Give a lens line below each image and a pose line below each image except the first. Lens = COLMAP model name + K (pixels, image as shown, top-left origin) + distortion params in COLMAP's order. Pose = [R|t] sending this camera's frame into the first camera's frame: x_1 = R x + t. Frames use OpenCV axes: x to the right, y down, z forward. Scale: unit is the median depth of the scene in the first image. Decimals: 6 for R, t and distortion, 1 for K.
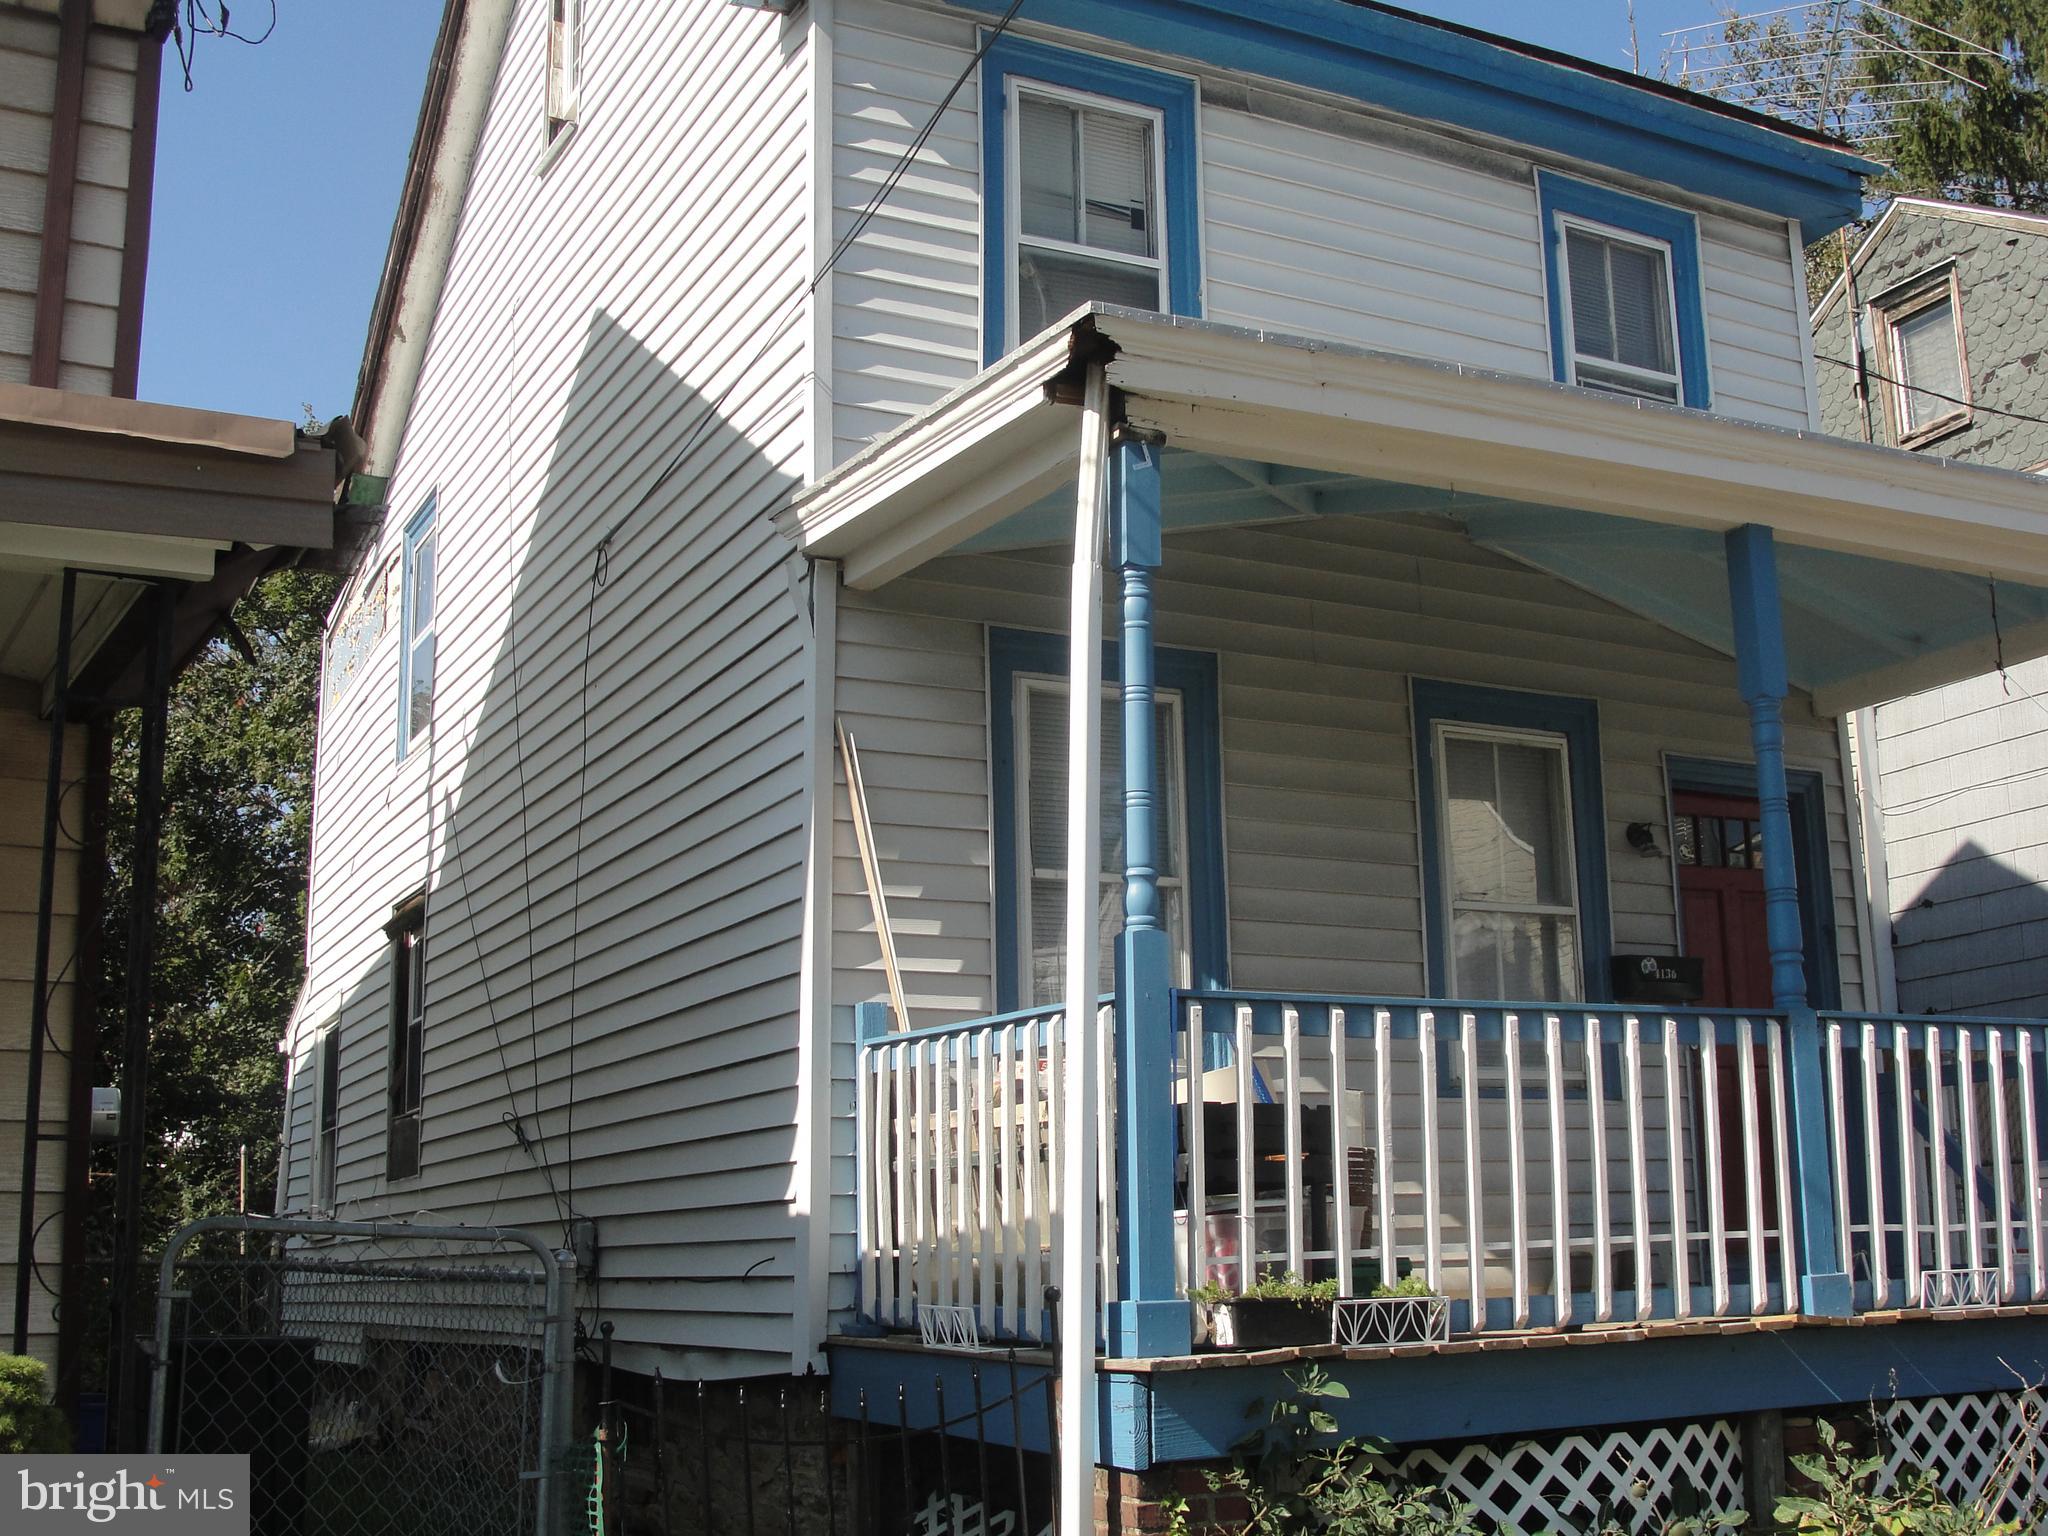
lens RADIAL K [[2338.5, 0, 1064.0], [0, 2338.5, 790.7], [0, 0, 1]] dist [-0.212253, 0.262330]
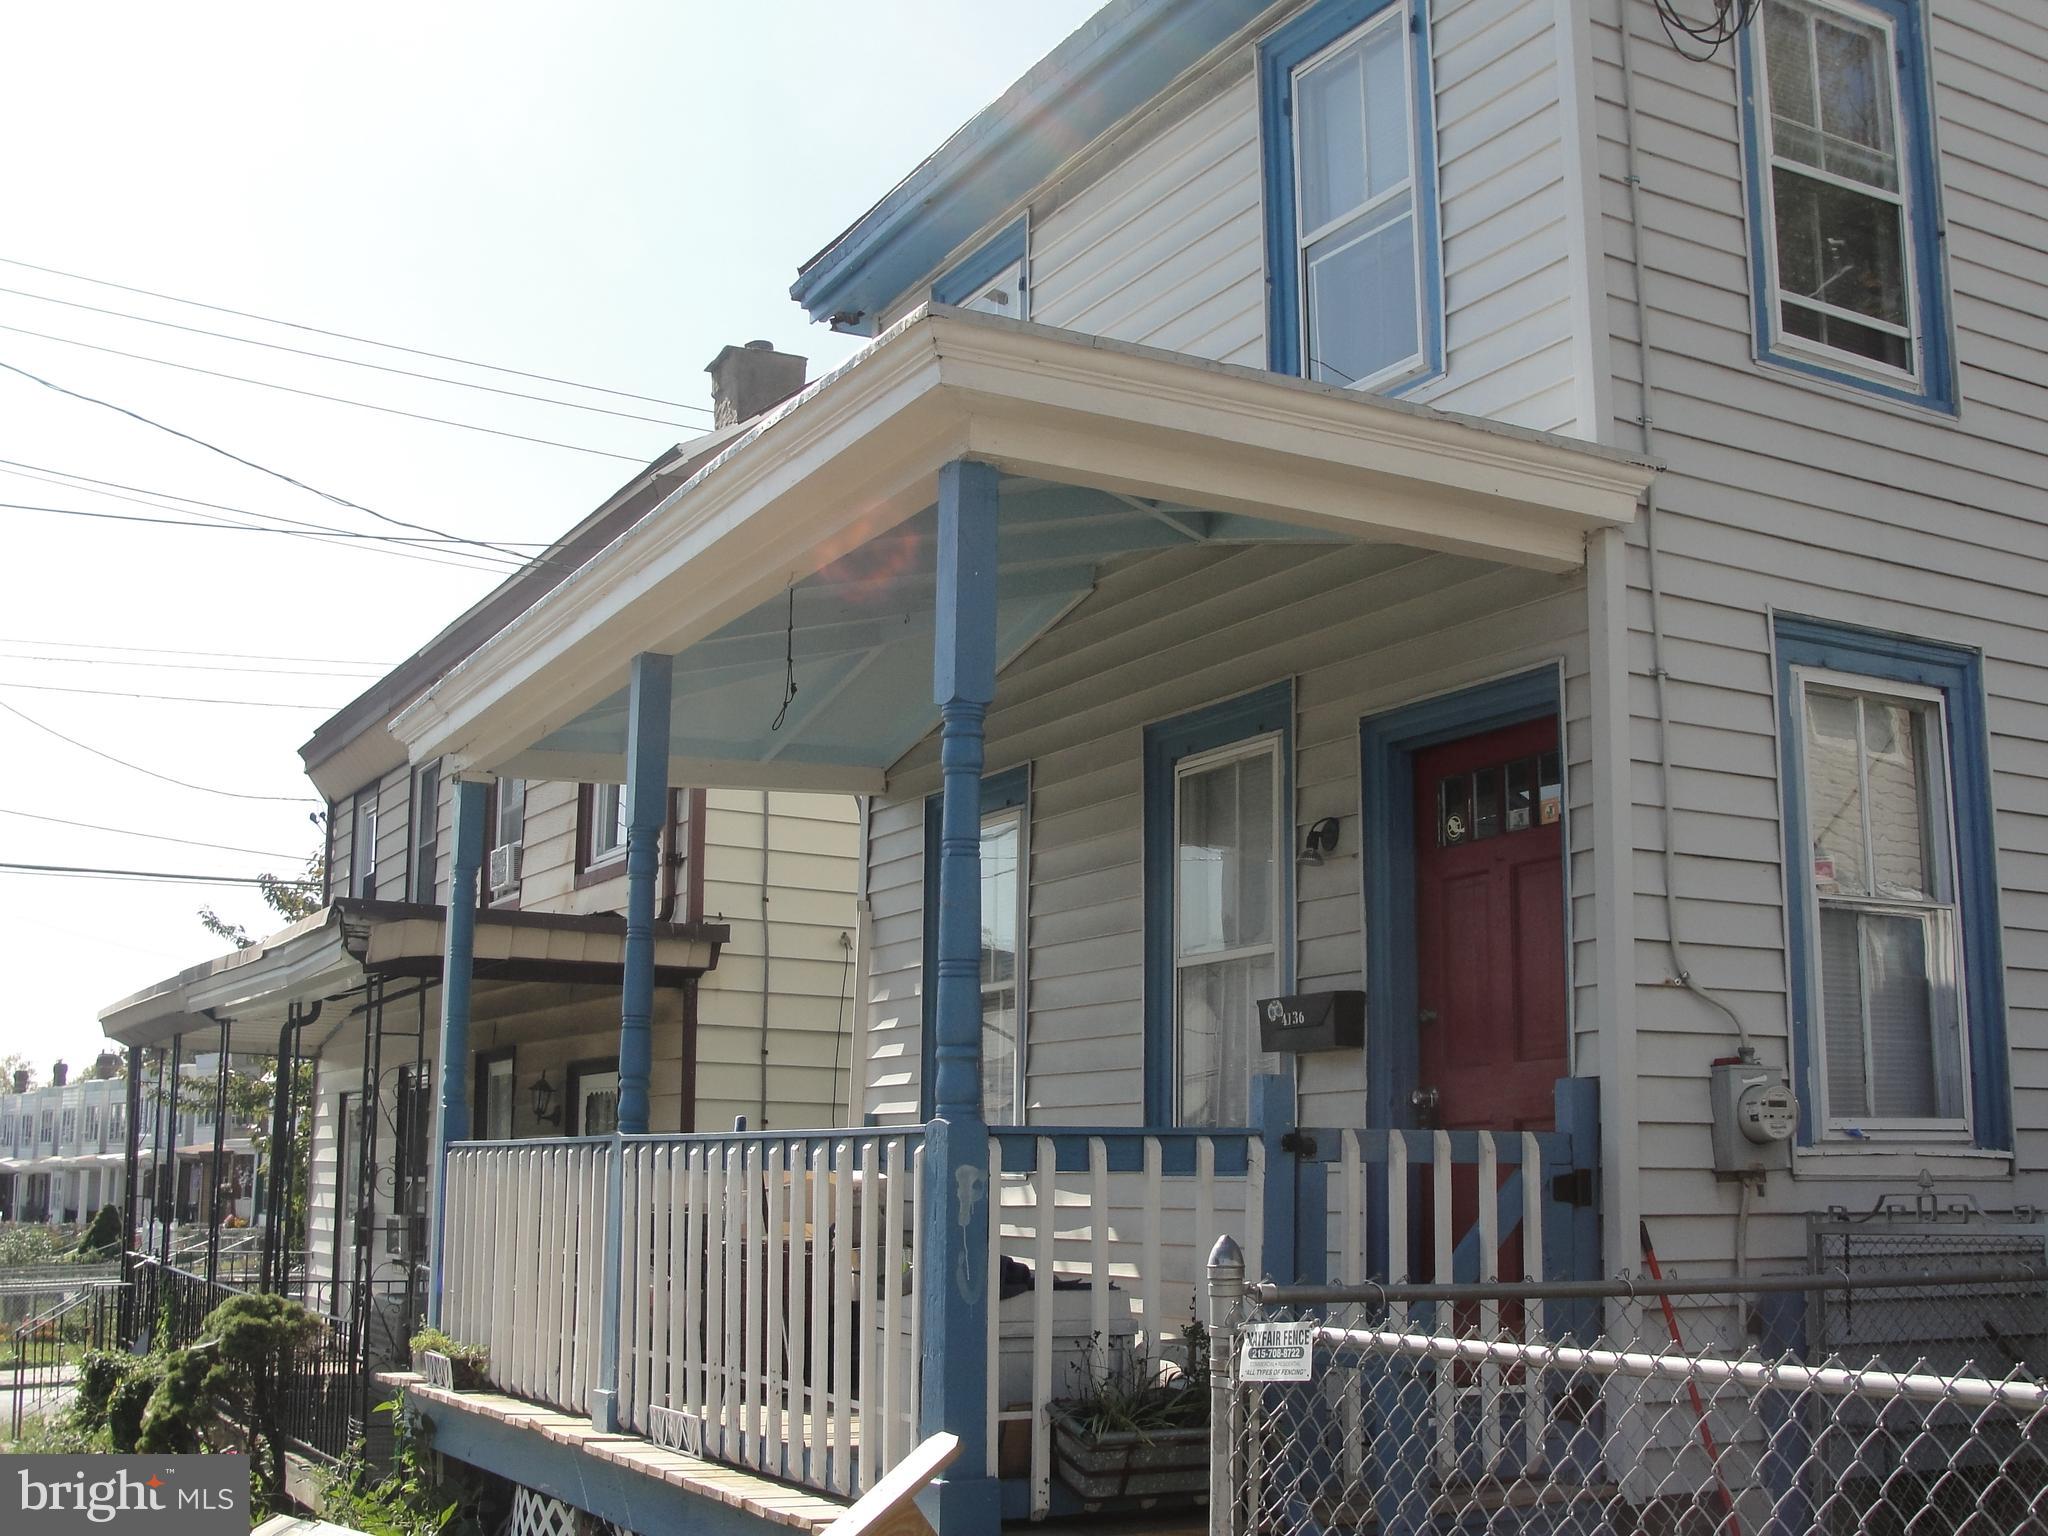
lens RADIAL K [[2338.5, 0, 1064.0], [0, 2338.5, 790.7], [0, 0, 1]] dist [-0.212253, 0.262330]
pose [[0.023232, -0.158004, -0.987165, 1.103460], [0.173822, 0.973030, -0.151650, 0.116446], [0.984503, -0.168068, 0.050070, 0.946593]]
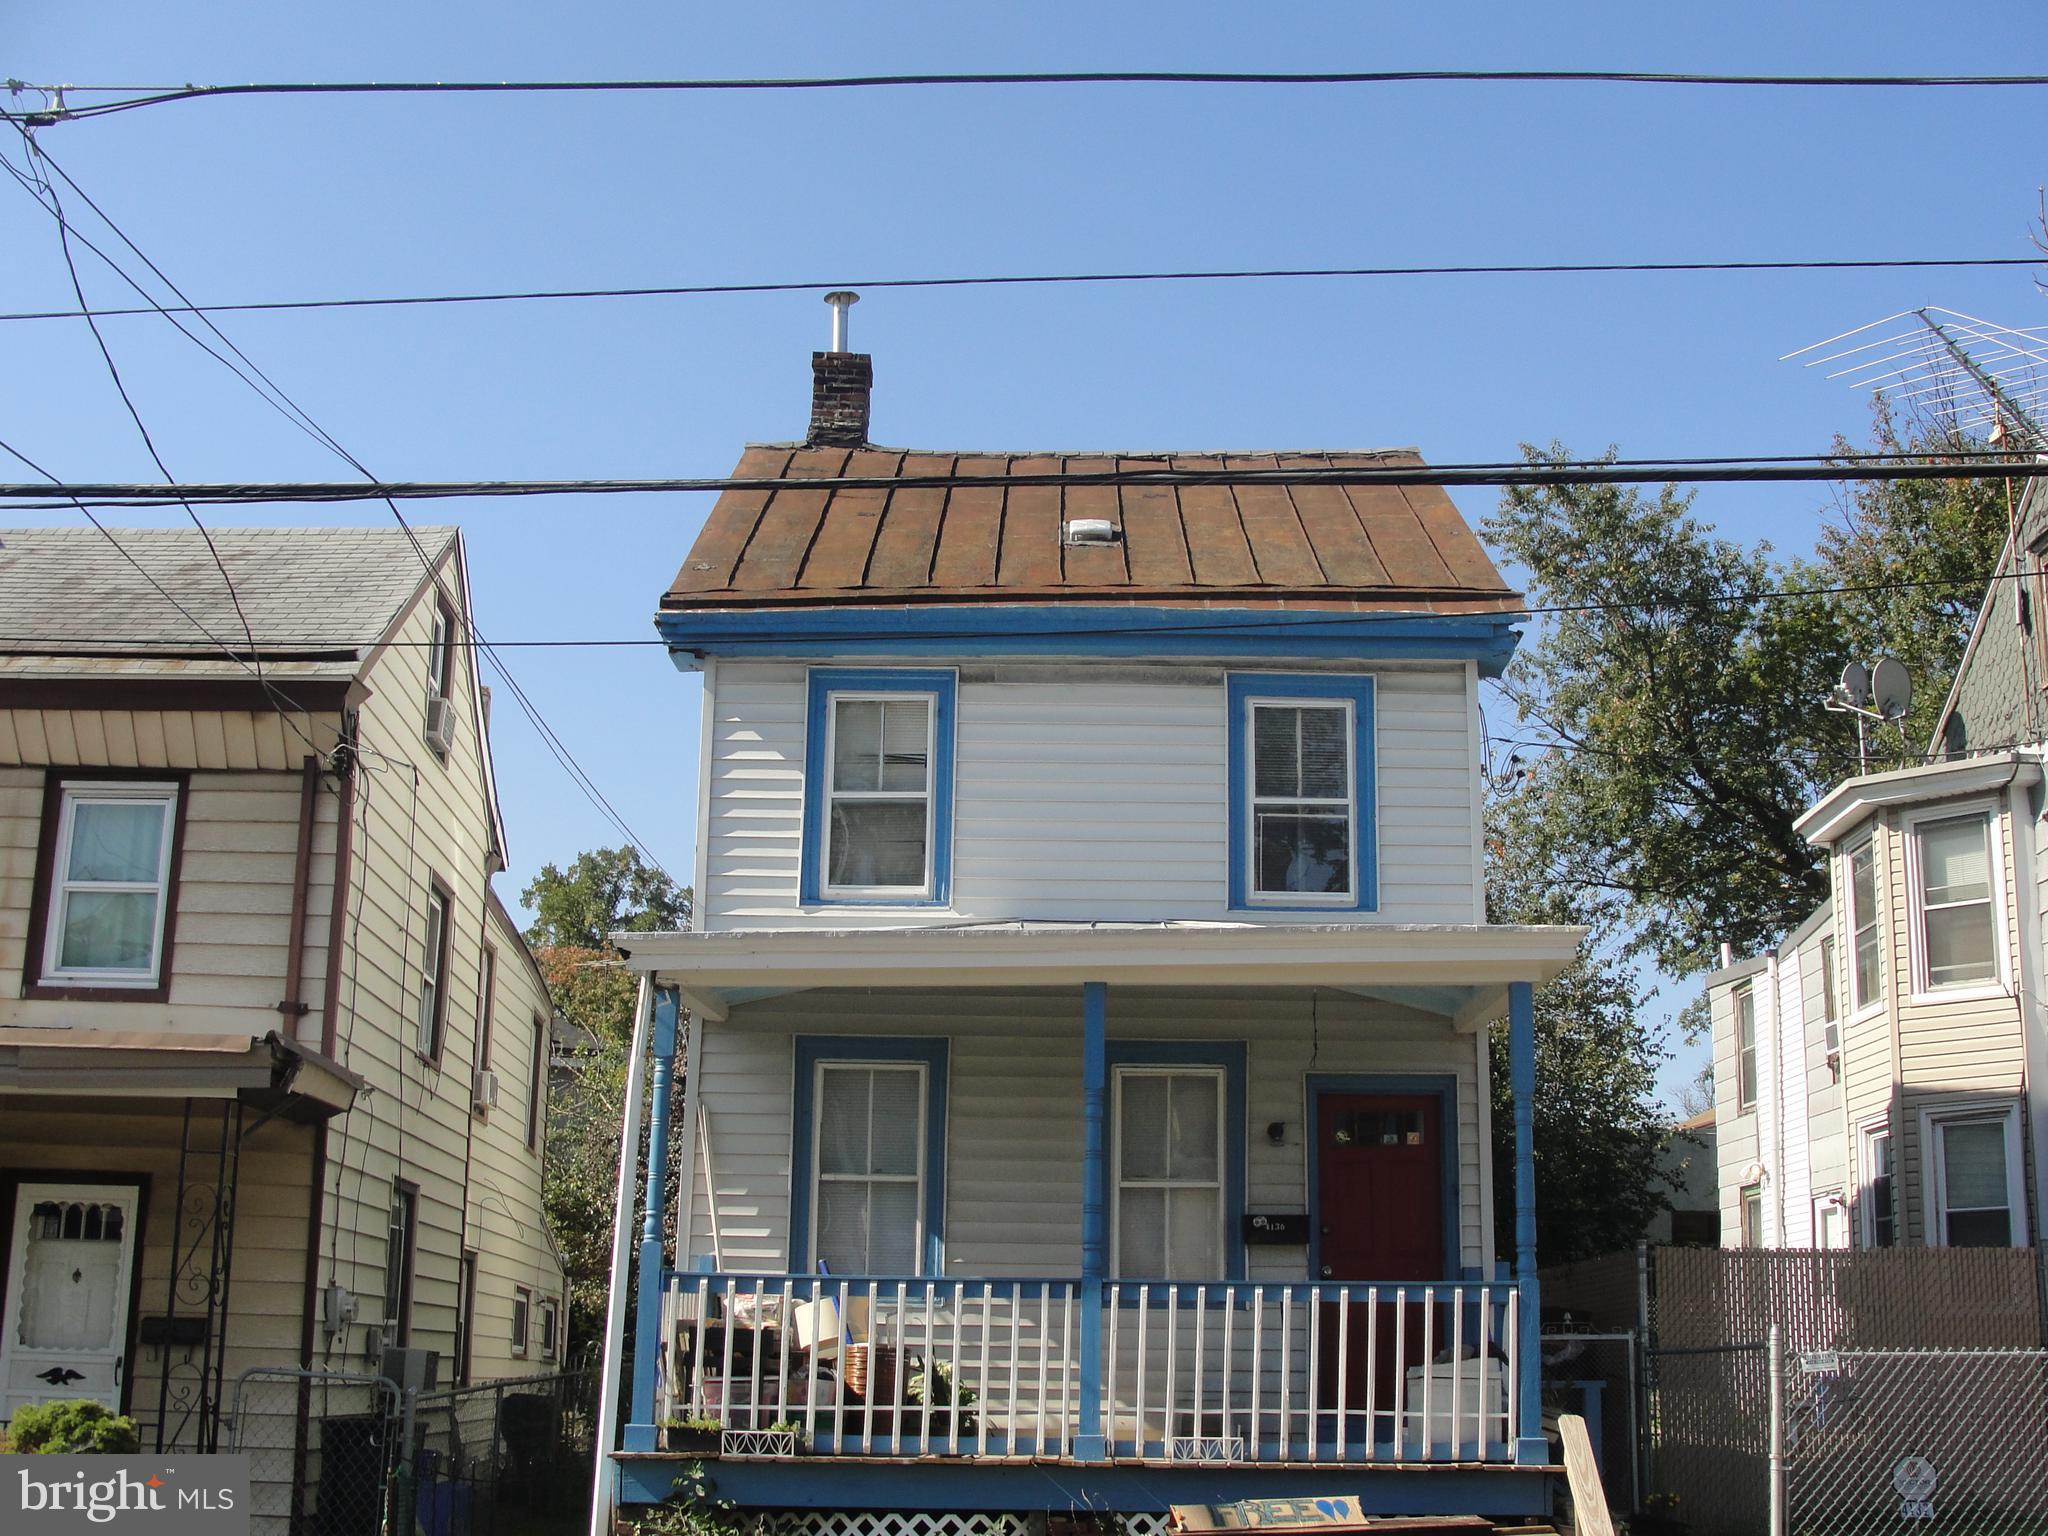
lens RADIAL K [[2338.5, 0, 1064.0], [0, 2338.5, 790.7], [0, 0, 1]] dist [-0.212253, 0.262330]
pose [[0.885839, -0.079237, -0.457177, 0.898081], [0.062768, 0.996718, -0.051129, -0.142280], [0.459728, 0.016596, 0.887905, -0.429578]]
